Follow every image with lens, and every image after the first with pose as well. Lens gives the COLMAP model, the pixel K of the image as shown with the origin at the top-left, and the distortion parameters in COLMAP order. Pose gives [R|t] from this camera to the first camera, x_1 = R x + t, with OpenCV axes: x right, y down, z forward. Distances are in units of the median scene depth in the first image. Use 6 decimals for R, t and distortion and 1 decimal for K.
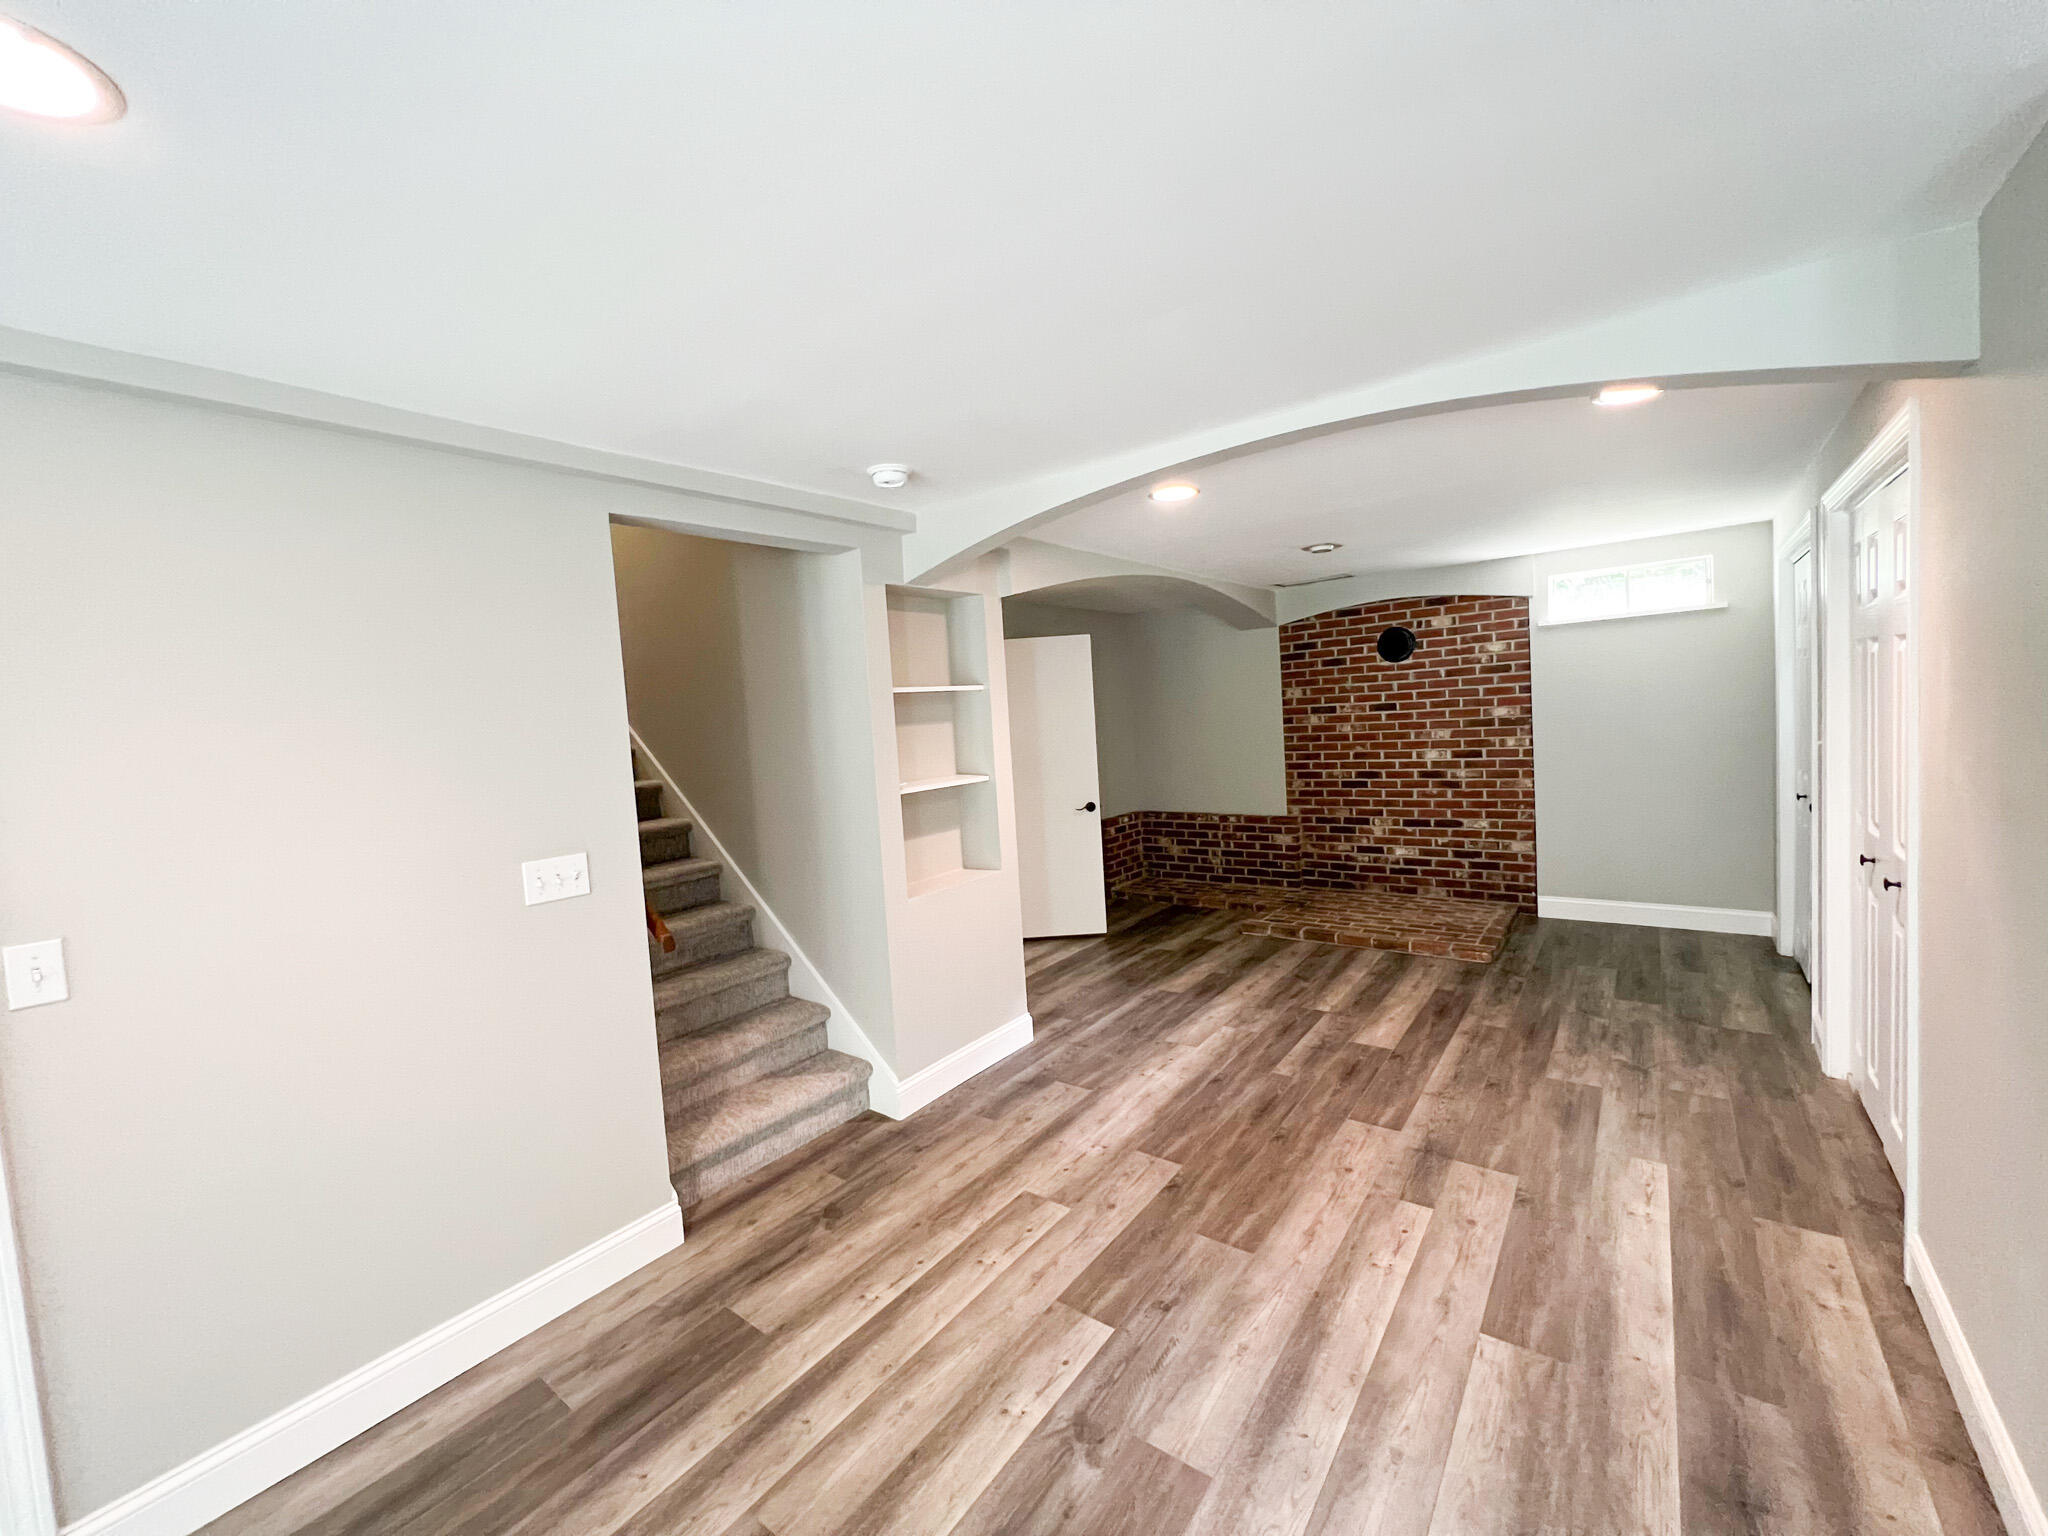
lens RADIAL K [[818.7, 0, 1018.4], [0, 818.7, 762.9], [0, 0, 1]] dist [0.000214, -0.000660]
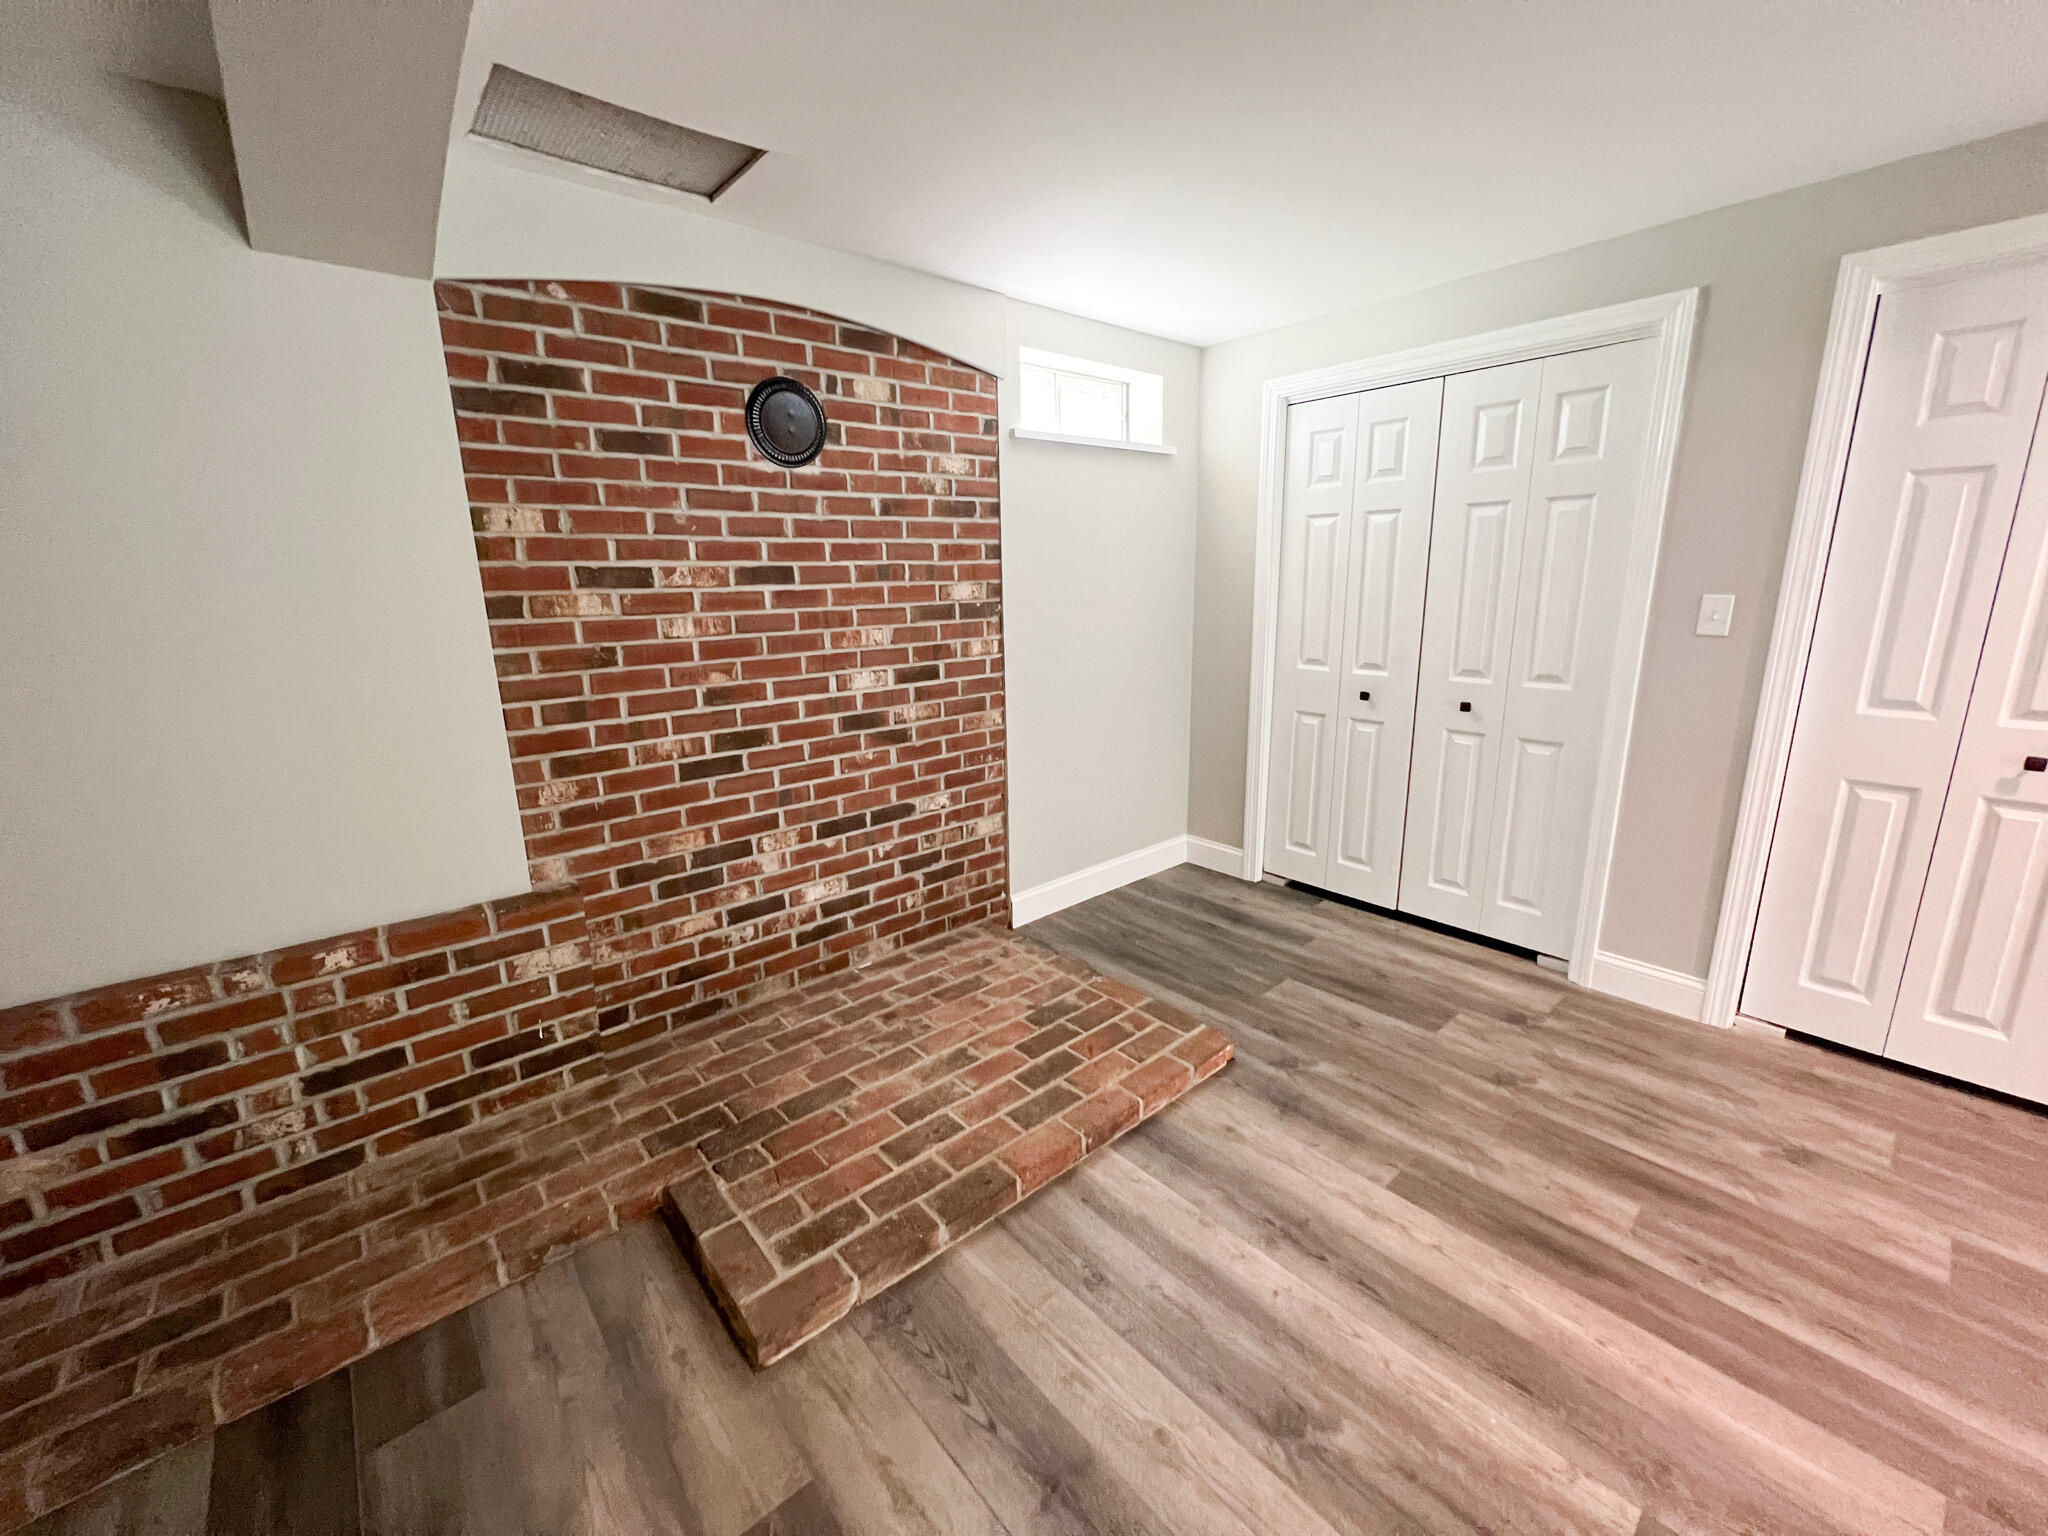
lens RADIAL K [[818.7, 0, 1018.4], [0, 818.7, 762.9], [0, 0, 1]] dist [0.000214, -0.000660]
pose [[0.197536, -0.165343, 0.966251, 0.051530], [0.066552, 0.985661, 0.155059, -0.030272], [-0.978034, 0.033677, 0.205708, 0.804496]]
